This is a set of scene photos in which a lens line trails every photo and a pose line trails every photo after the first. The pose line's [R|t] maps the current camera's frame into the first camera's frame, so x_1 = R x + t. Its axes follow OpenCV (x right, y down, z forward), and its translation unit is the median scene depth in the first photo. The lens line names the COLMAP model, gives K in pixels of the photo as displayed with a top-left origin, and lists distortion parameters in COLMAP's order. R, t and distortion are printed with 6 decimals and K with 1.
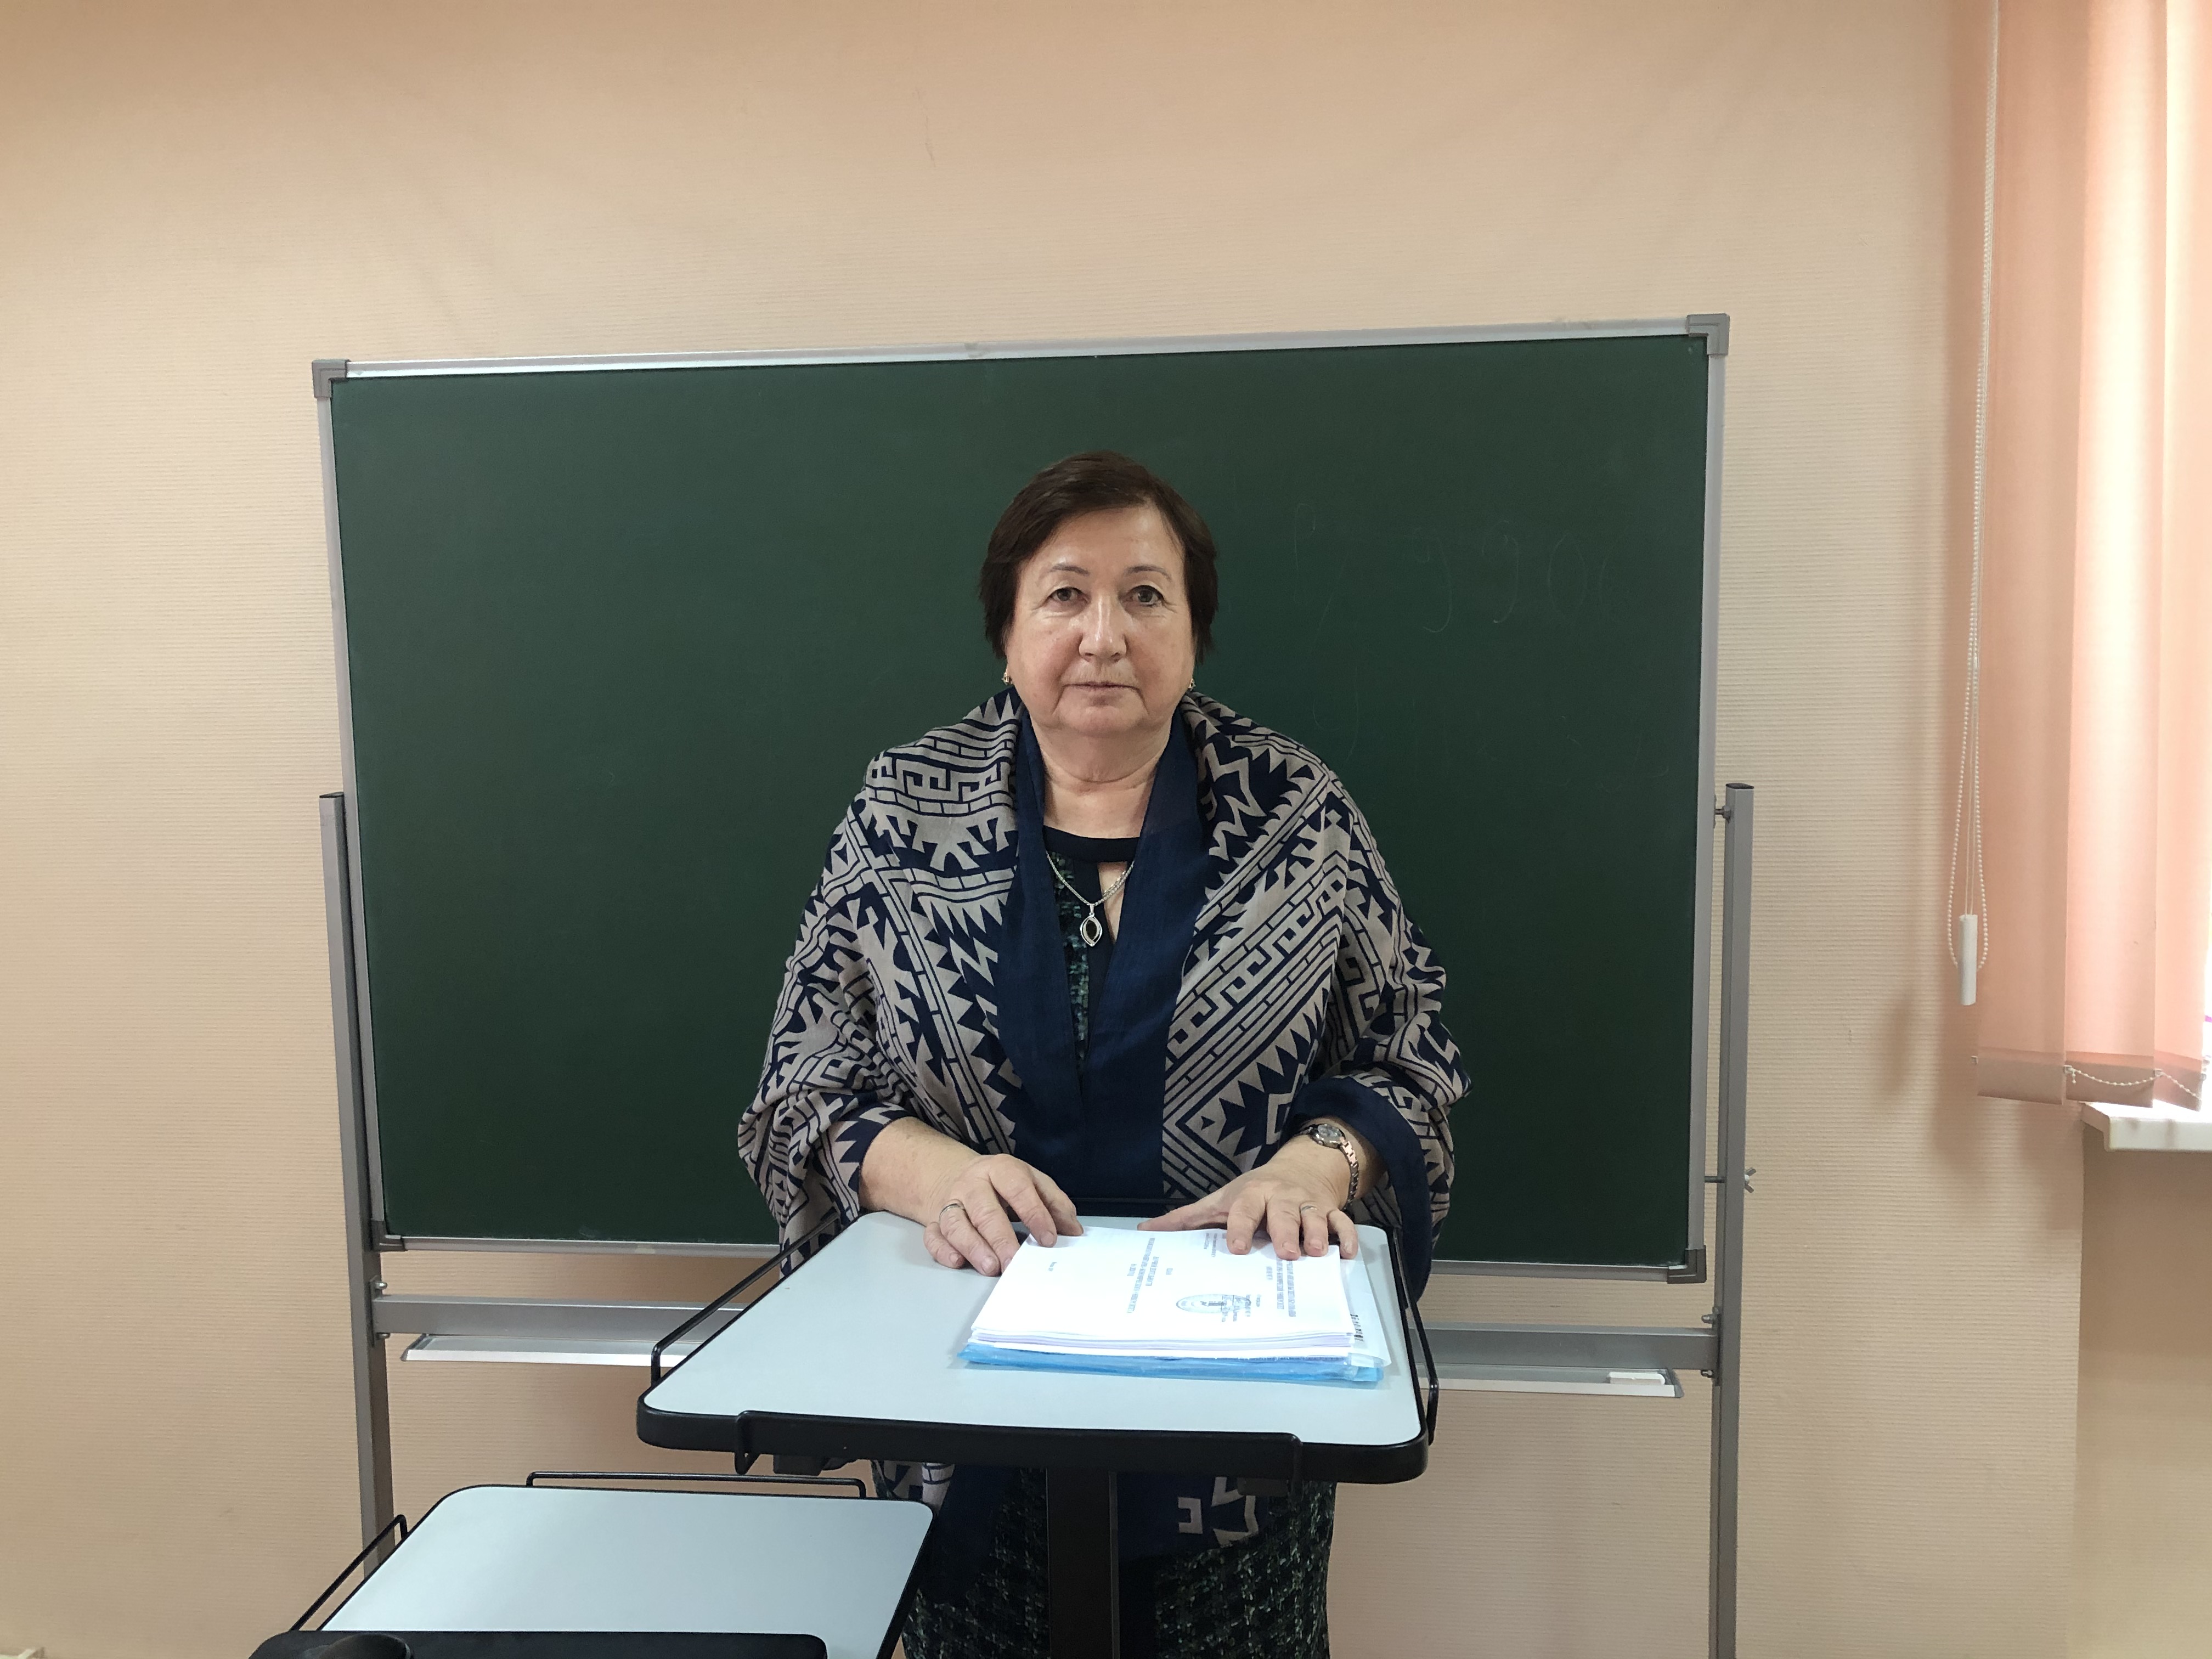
lens RADIAL K [[1801.8, 0, 1106.2], [0, 1801.8, 816.2], [0, 0, 1]] dist [0.002909, 0.011291]
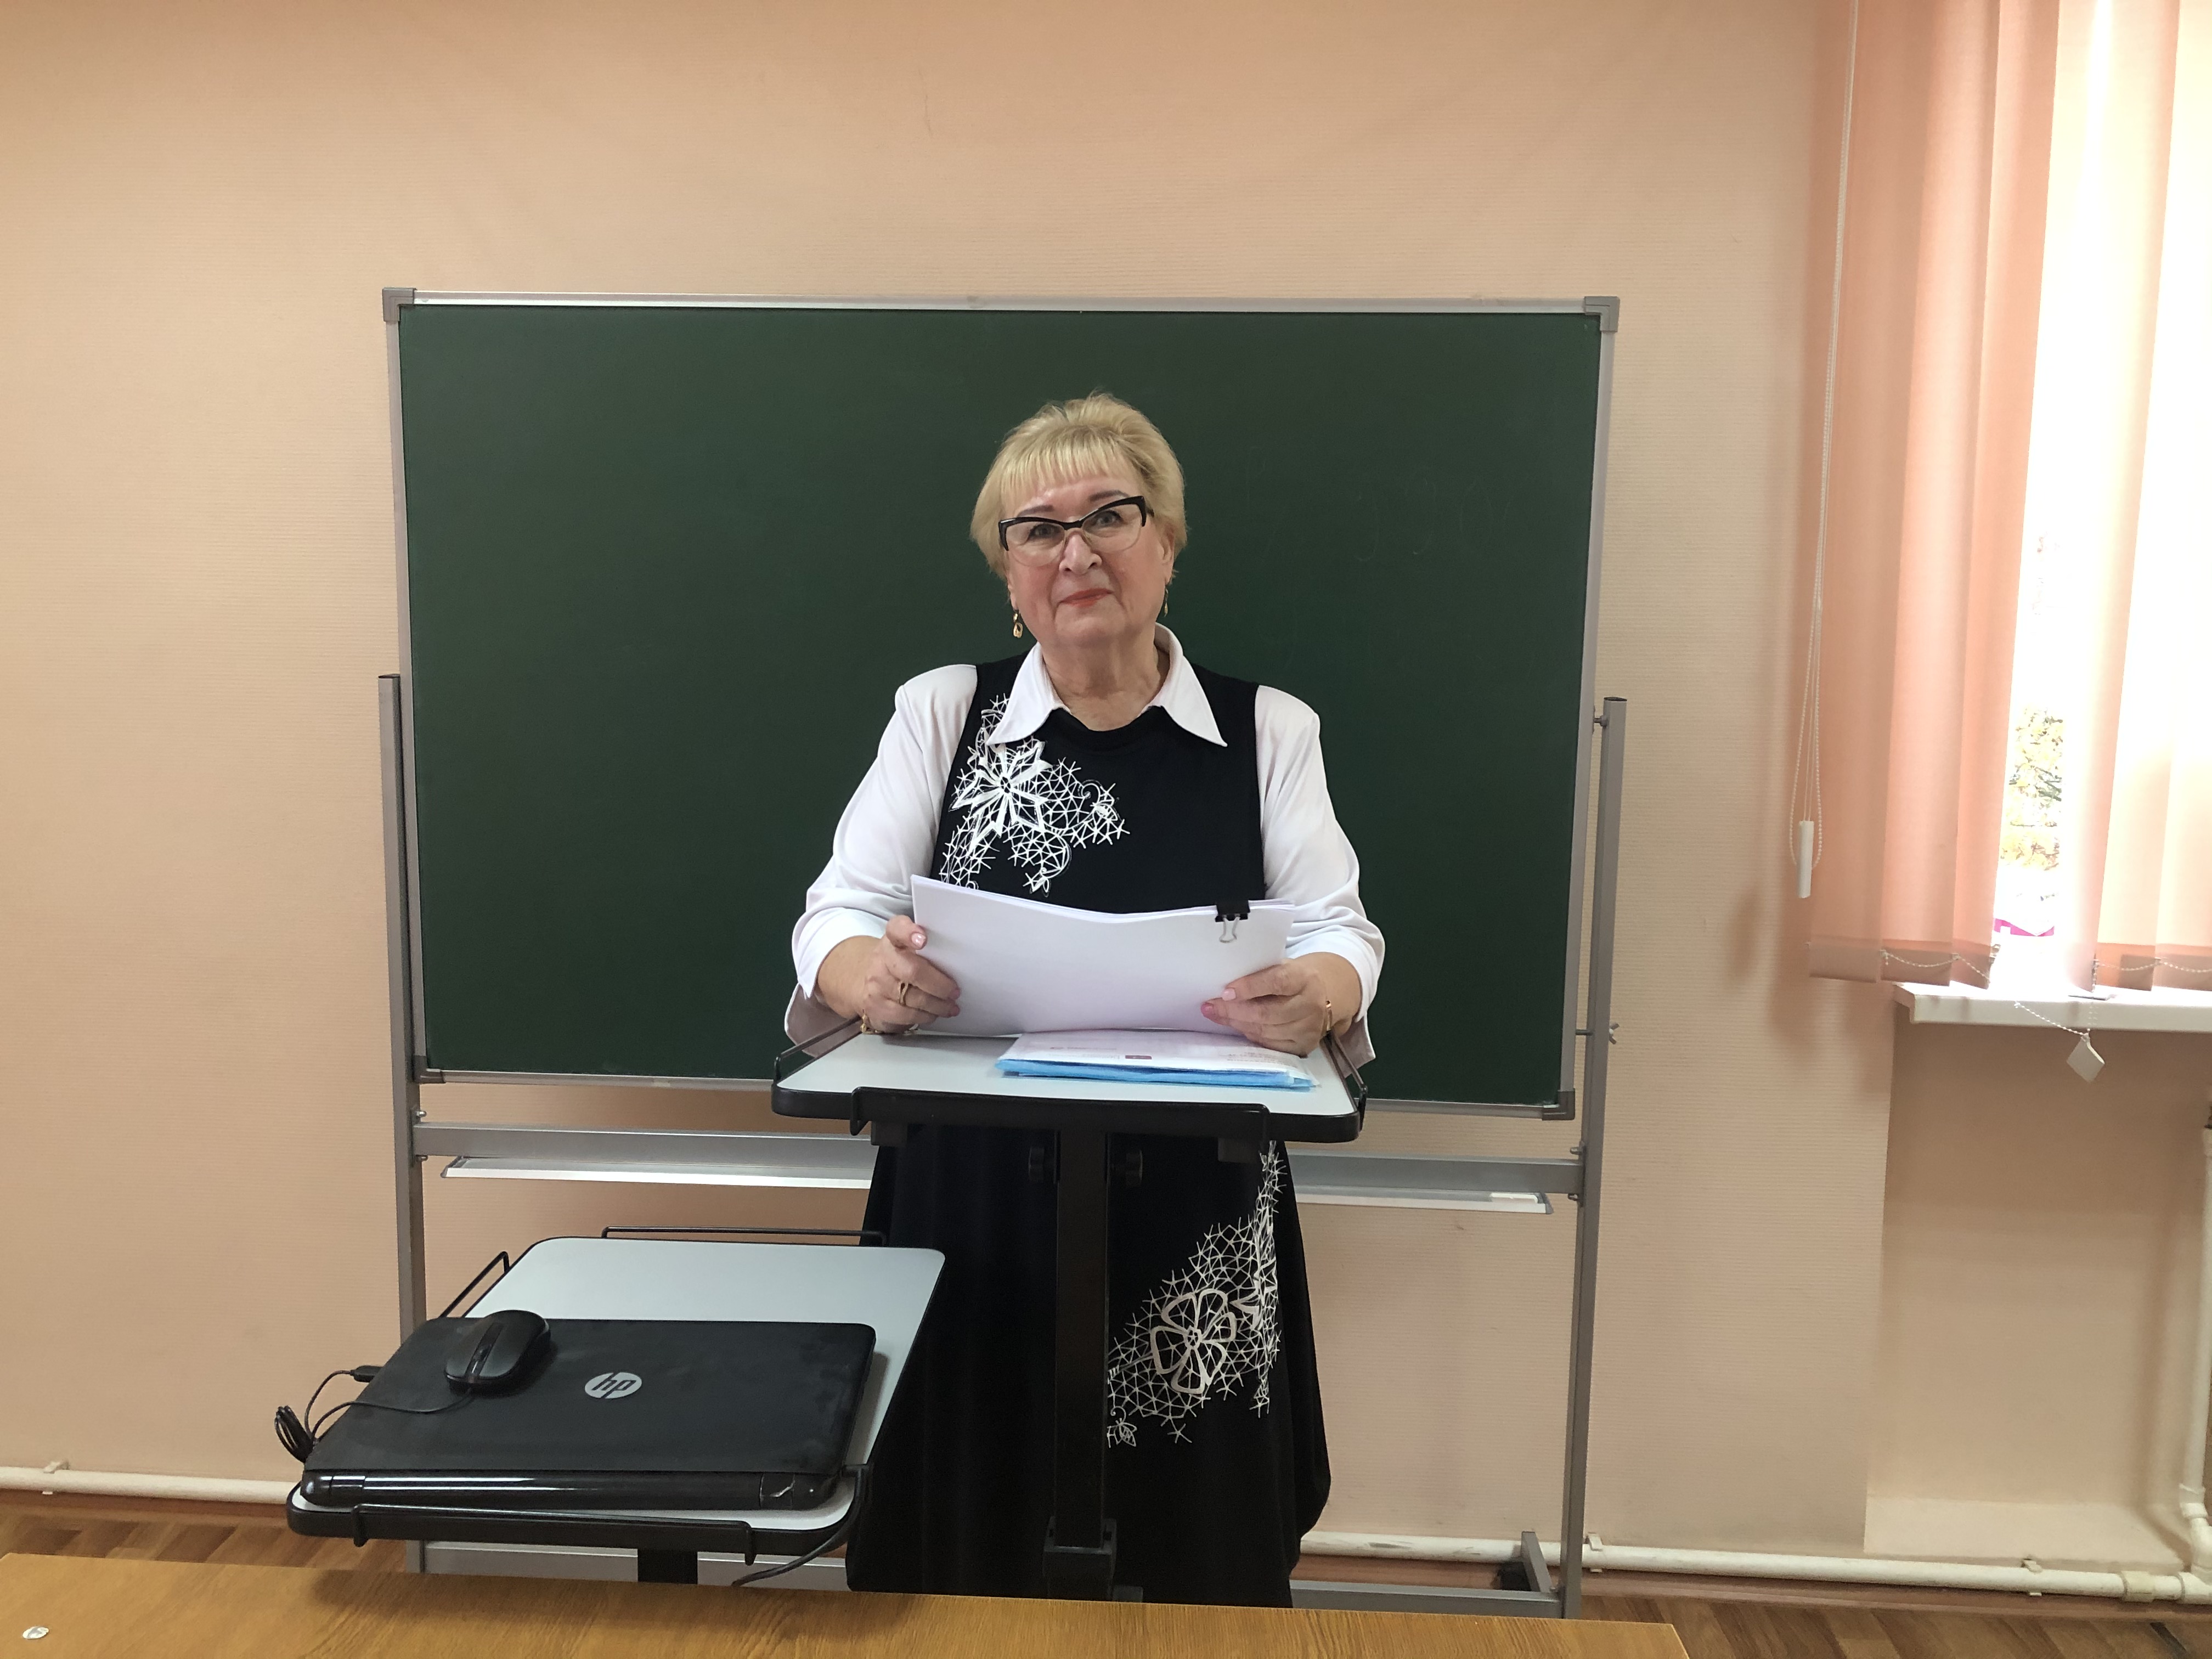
lens RADIAL K [[1817.8, 0, 1108.0], [0, 1817.8, 819.9], [0, 0, 1]] dist [0.002738, -0.002237]
pose [[0.998097, 0.024641, 0.056523, -0.042340], [-0.025870, 0.999442, 0.021124, 0.042010], [-0.055971, -0.022546, 0.998178, -0.159084]]
